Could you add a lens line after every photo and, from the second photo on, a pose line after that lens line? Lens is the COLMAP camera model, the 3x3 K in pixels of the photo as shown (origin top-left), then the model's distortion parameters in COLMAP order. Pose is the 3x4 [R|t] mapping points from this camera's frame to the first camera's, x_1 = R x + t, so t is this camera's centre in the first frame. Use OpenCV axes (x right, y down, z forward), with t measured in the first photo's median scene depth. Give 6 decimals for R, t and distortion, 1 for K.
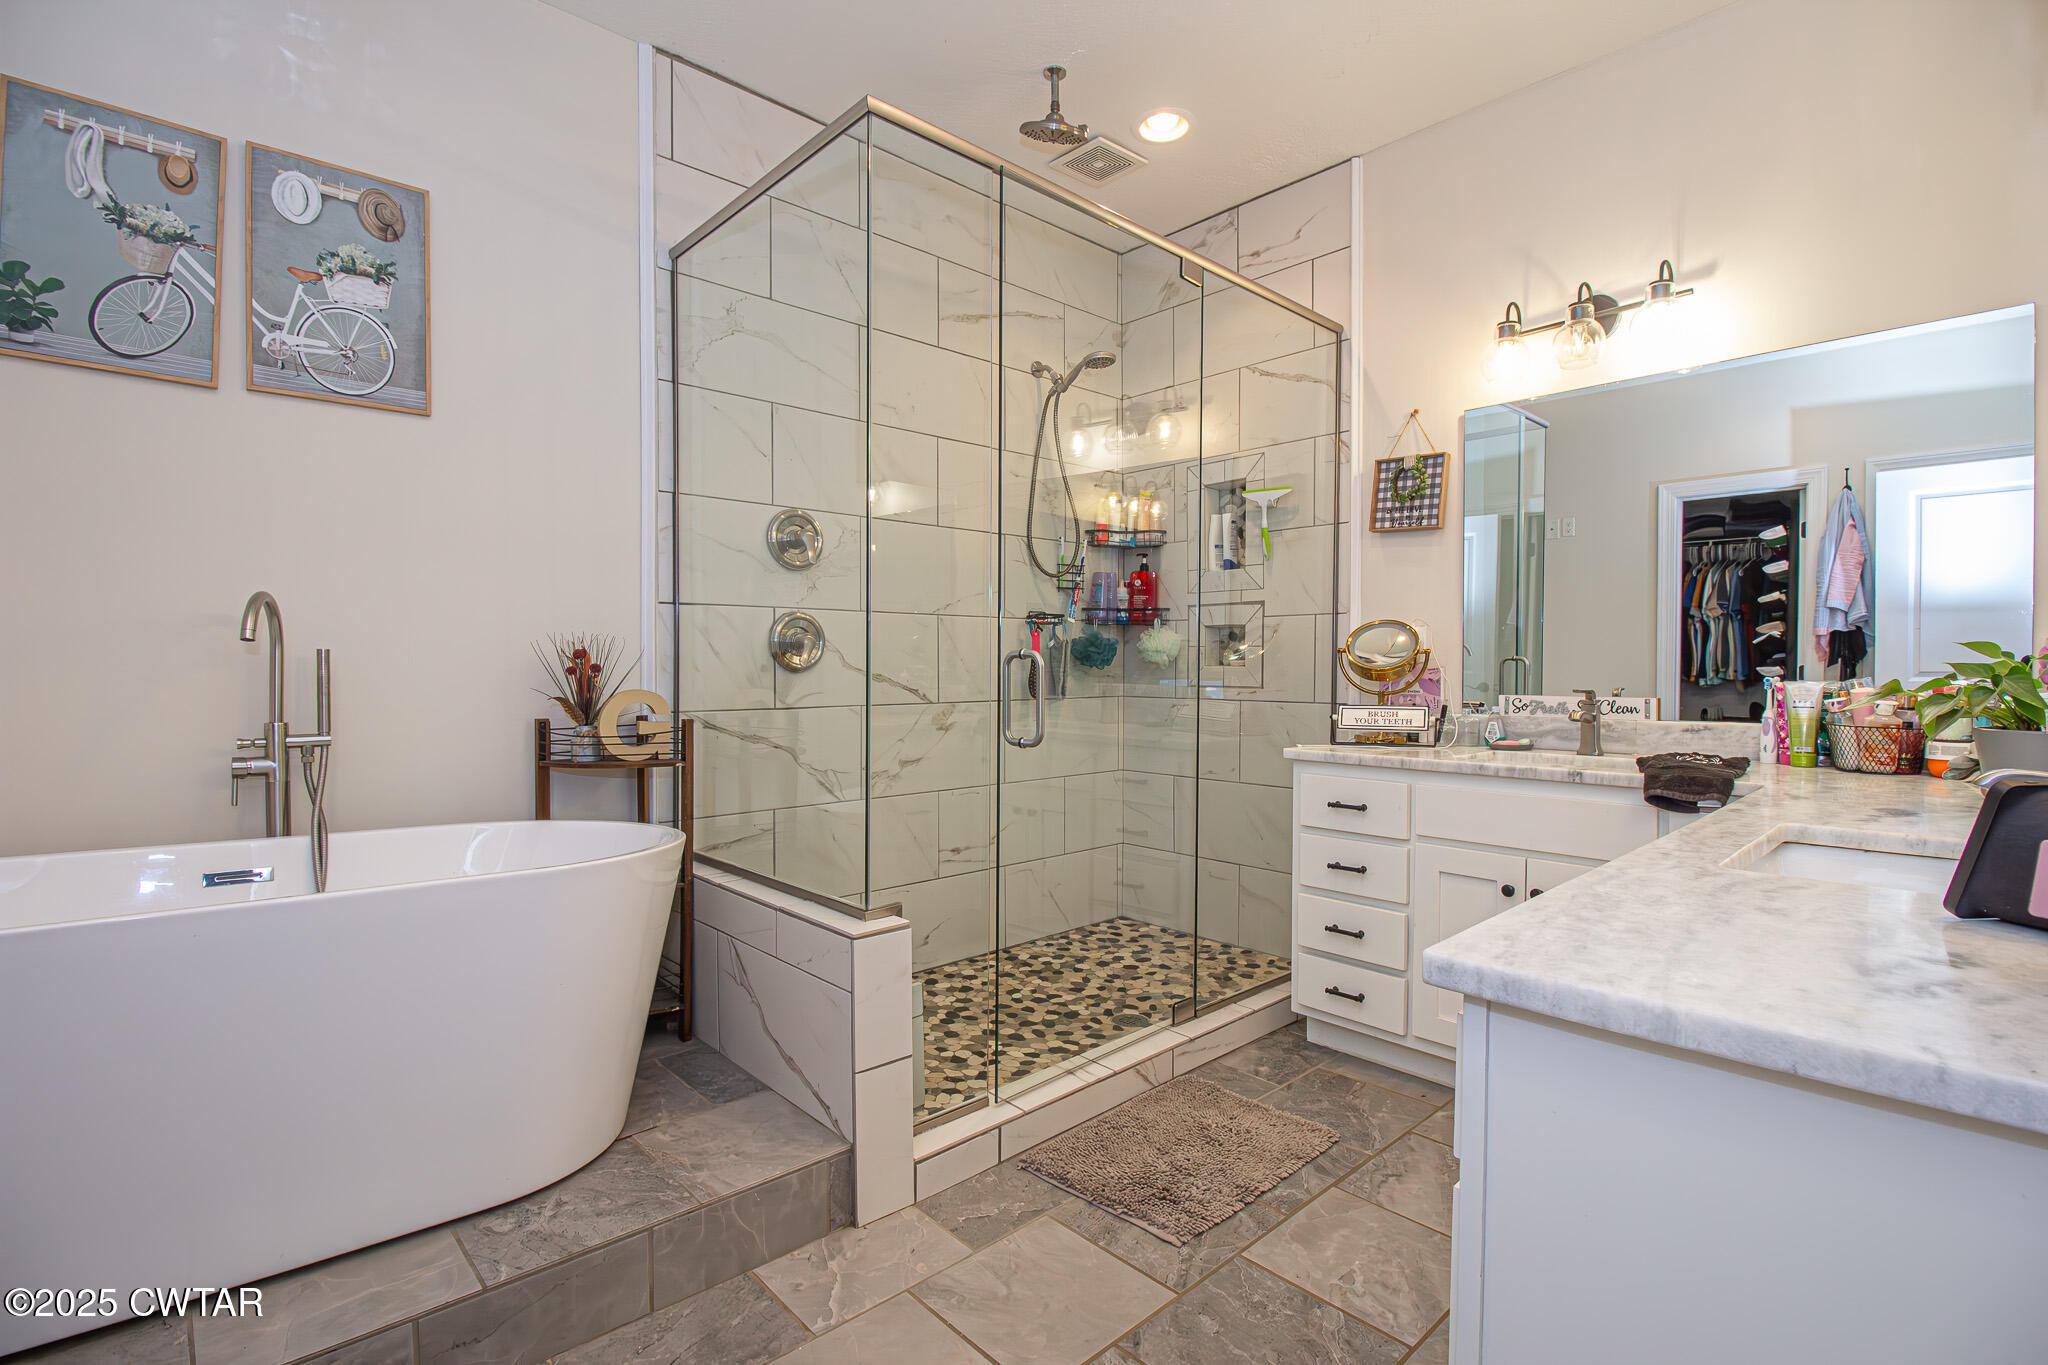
lens RADIAL K [[952.4, 0, 1045.7], [0, 952.4, 678.5], [0, 0, 1]] dist [0.009533, -0.018281]
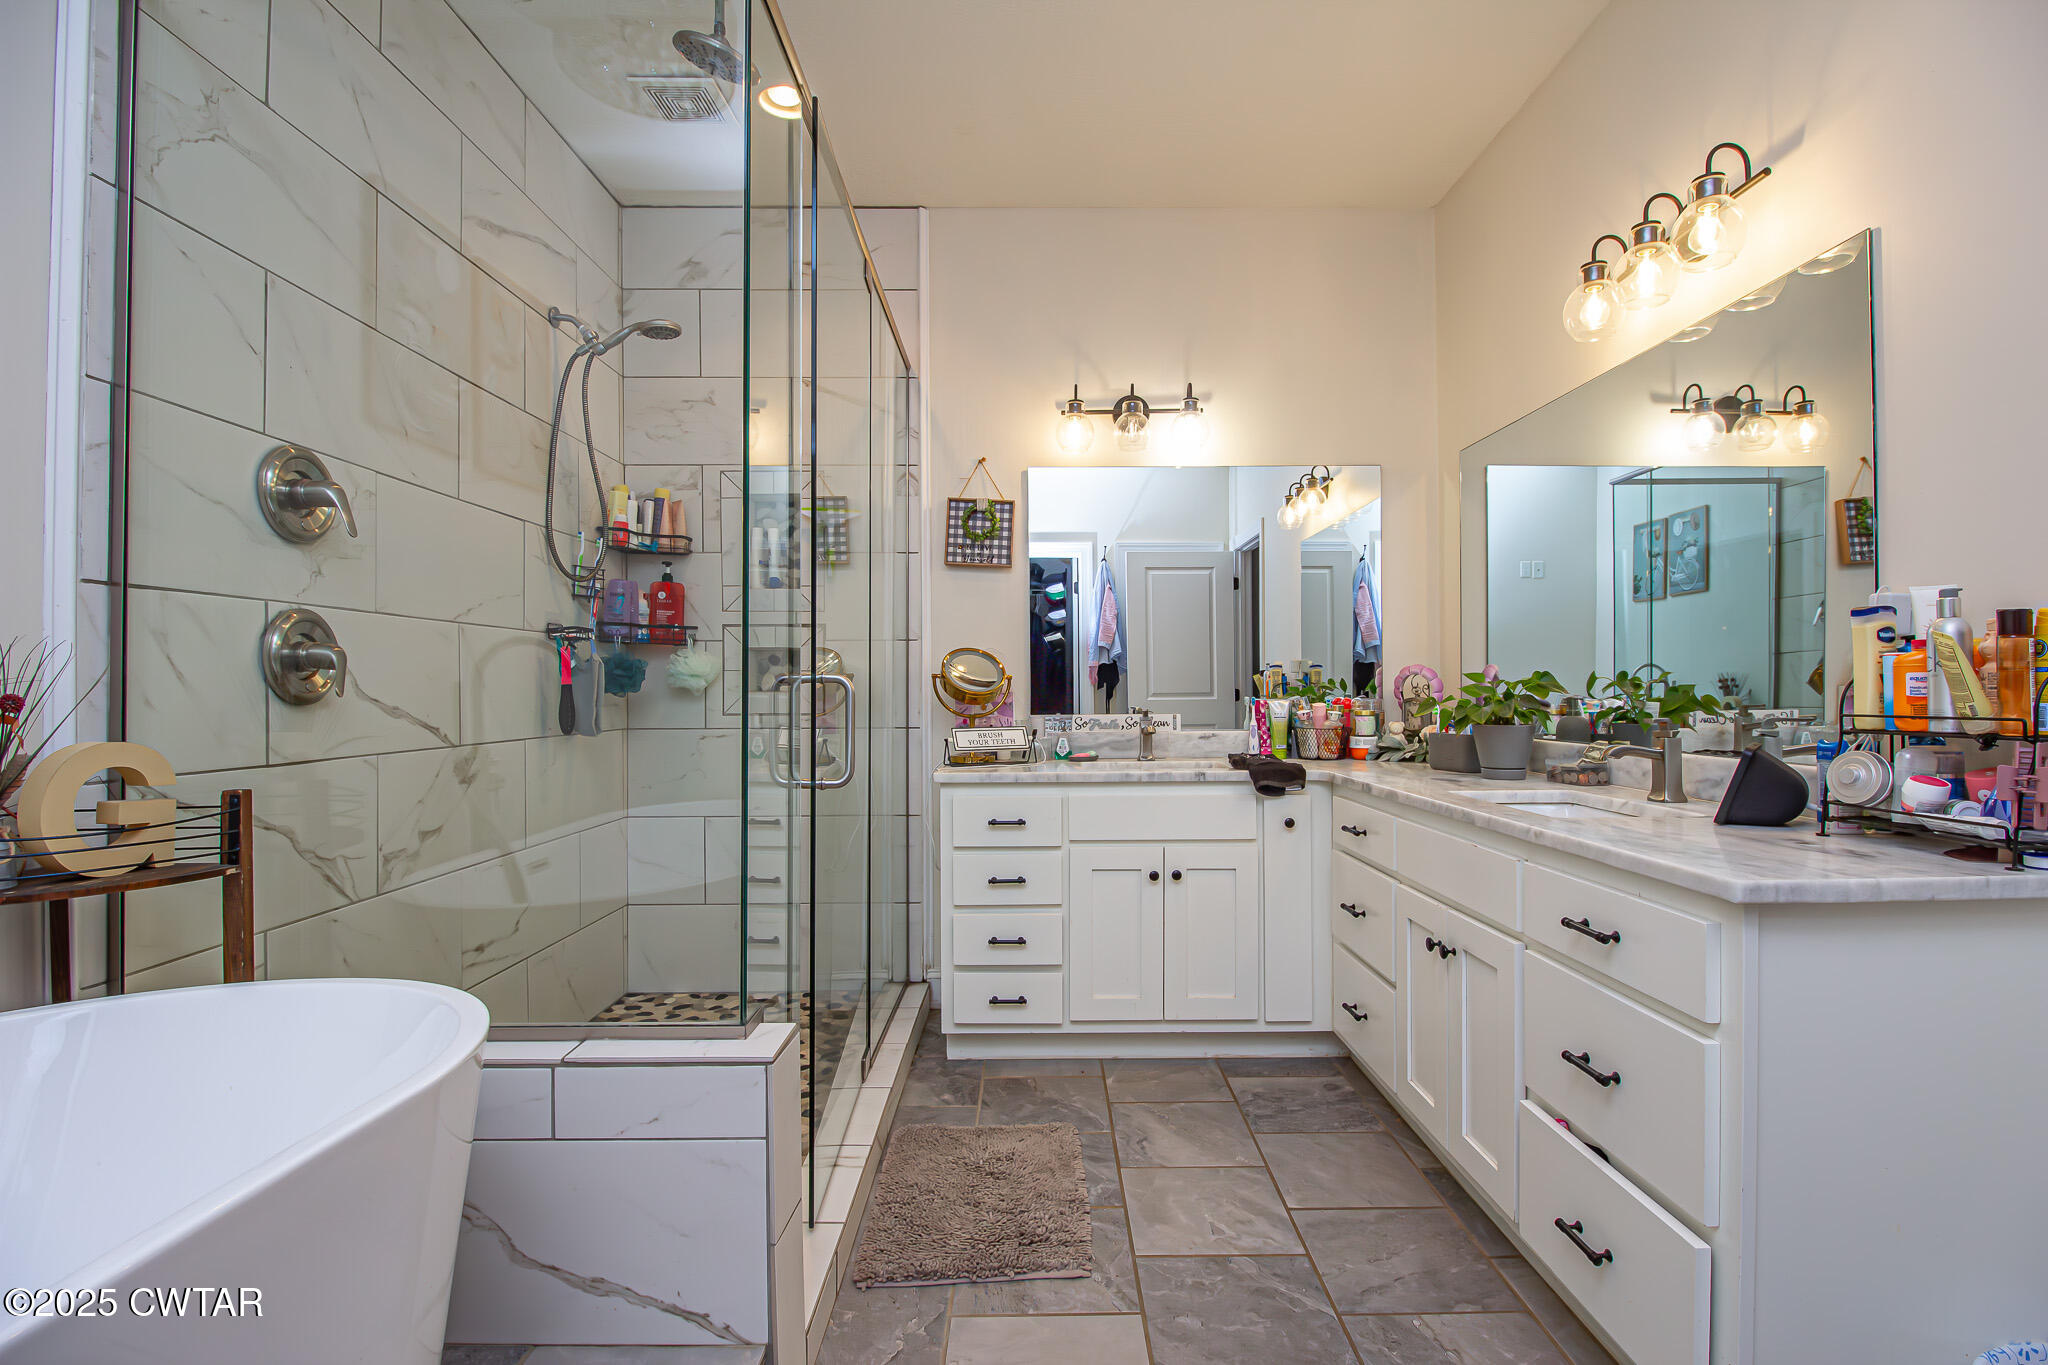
lens RADIAL K [[952.4, 0, 1045.7], [0, 952.4, 678.5], [0, 0, 1]] dist [0.009533, -0.018281]
pose [[0.676615, 0.003871, 0.736327, -0.373675], [0.015571, 0.999687, -0.019563, -0.004334], [-0.736172, 0.024702, 0.676343, 0.208190]]
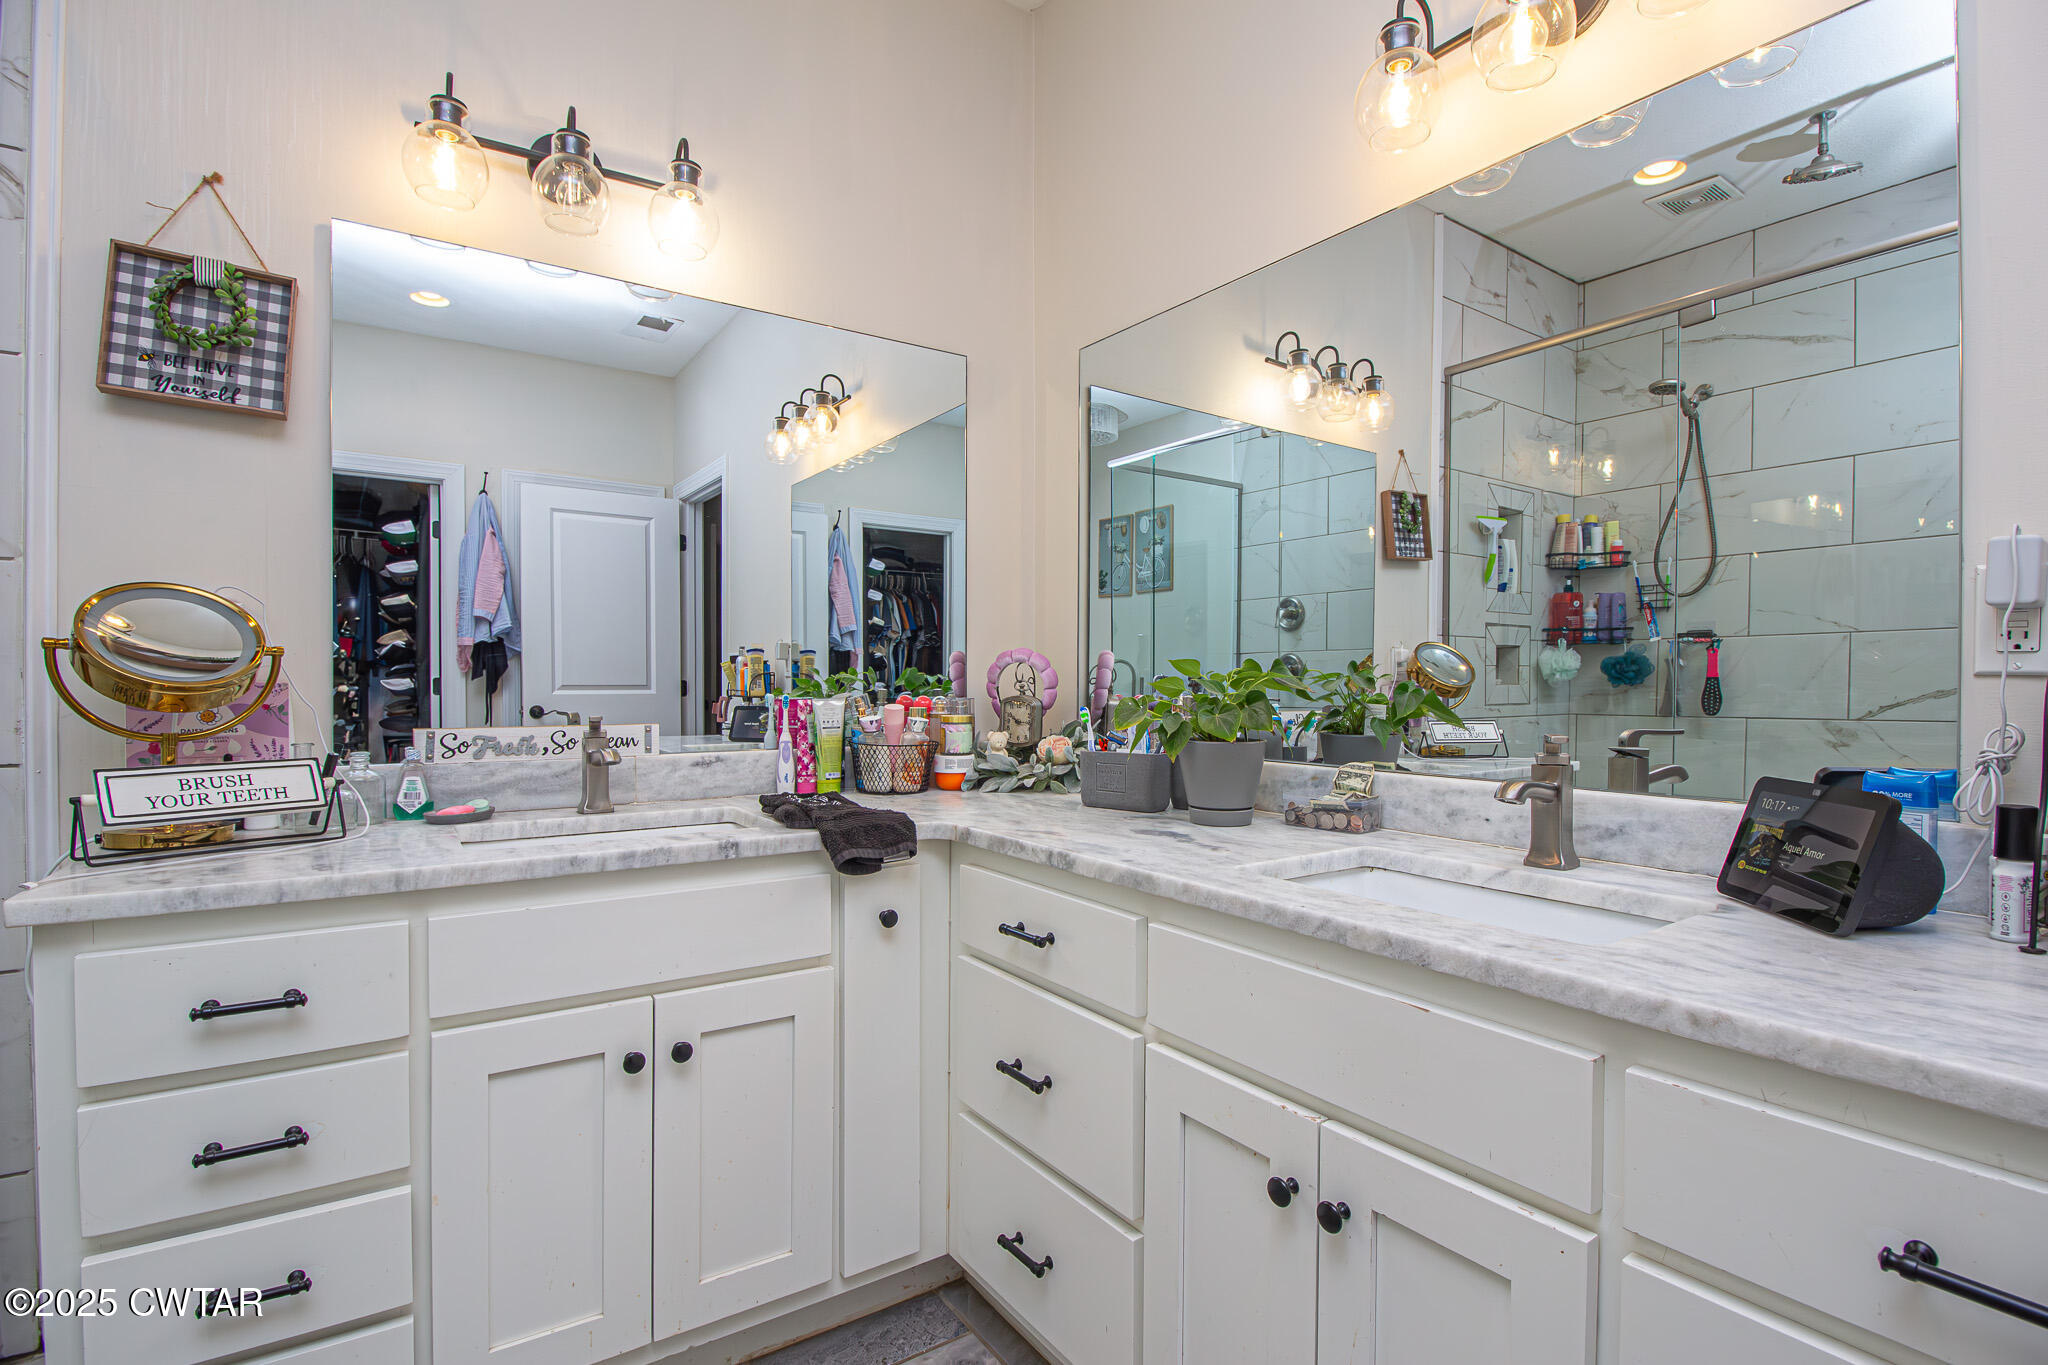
lens RADIAL K [[960.3, 0, 1042.2], [0, 960.3, 688.1], [0, 0, 1]] dist [0.008640, -0.018038]
pose [[0.143694, -0.007167, 0.989596, -0.050464], [0.008934, 0.999942, 0.005945, -0.007834], [-0.989582, 0.007987, 0.143750, 0.495565]]
